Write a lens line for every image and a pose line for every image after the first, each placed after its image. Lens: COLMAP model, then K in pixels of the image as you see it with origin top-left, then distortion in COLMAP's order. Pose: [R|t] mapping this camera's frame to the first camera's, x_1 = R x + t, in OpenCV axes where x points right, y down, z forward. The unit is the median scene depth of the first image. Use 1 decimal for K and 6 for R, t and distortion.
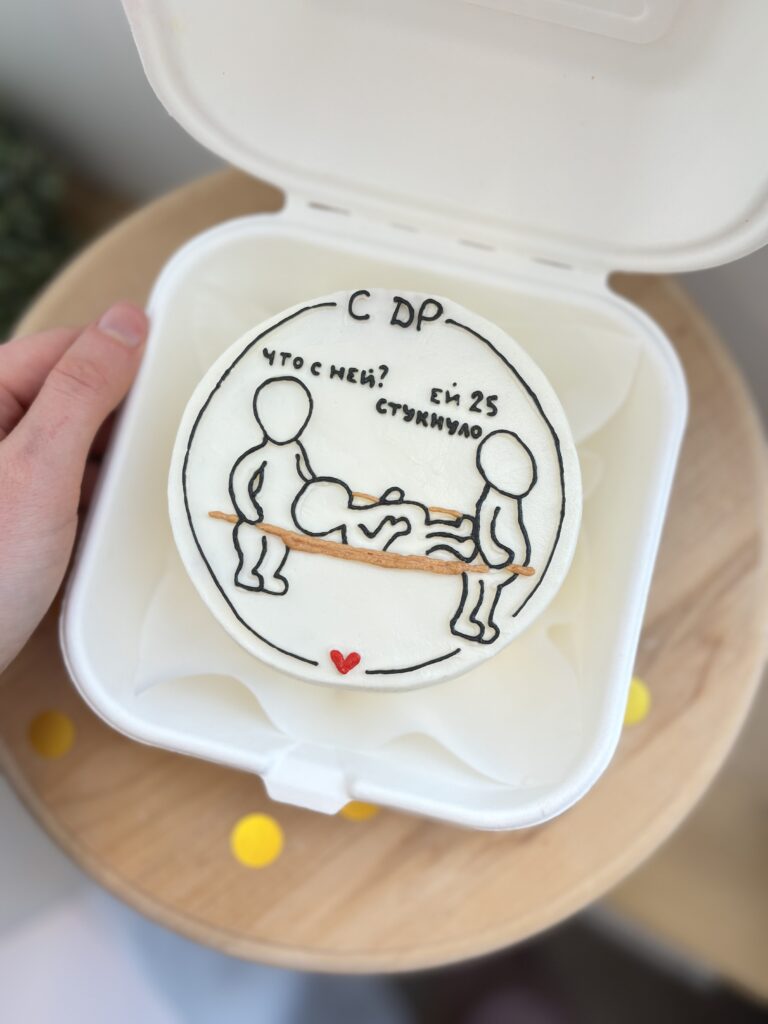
lens RADIAL K [[844.1, 0, 392.1], [0, 844.1, 519.7], [0, 0, 1]] dist [0.010635, -0.030430]
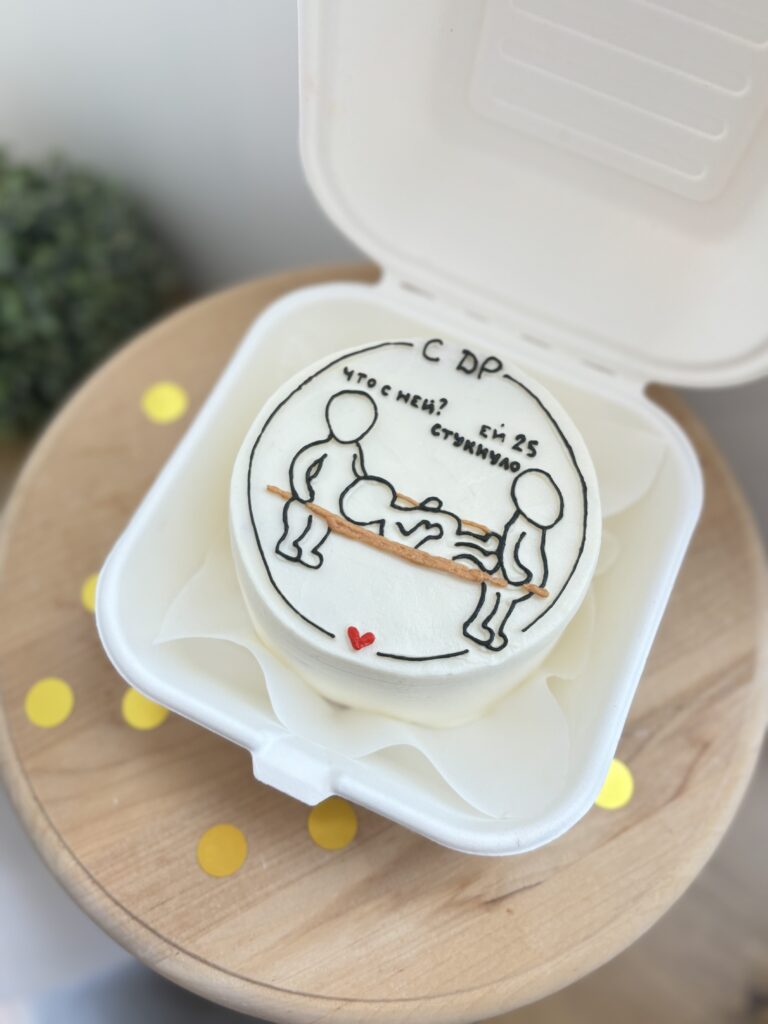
lens RADIAL K [[844.1, 0, 390.7], [0, 844.1, 518.1], [0, 0, 1]] dist [0.010635, -0.030430]
pose [[0.980341, 0.195135, -0.029233, -0.016145], [-0.196170, 0.947978, -0.250708, 0.271845], [-0.021210, 0.251514, 0.967621, -0.065729]]
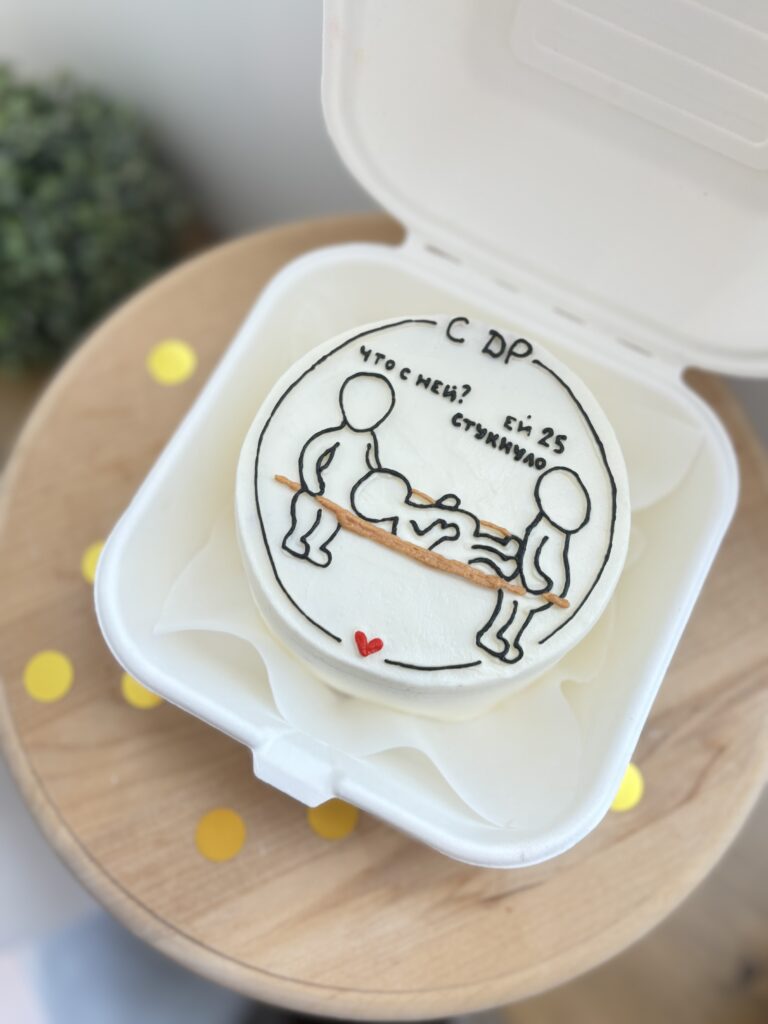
lens RADIAL K [[844.1, 0, 376.1], [0, 844.1, 515.0], [0, 0, 1]] dist [0.010635, -0.030430]
pose [[0.970960, 0.236274, -0.037570, -0.043254], [-0.239241, 0.958412, -0.155596, 0.166916], [-0.000756, 0.160066, 0.987106, -0.023926]]
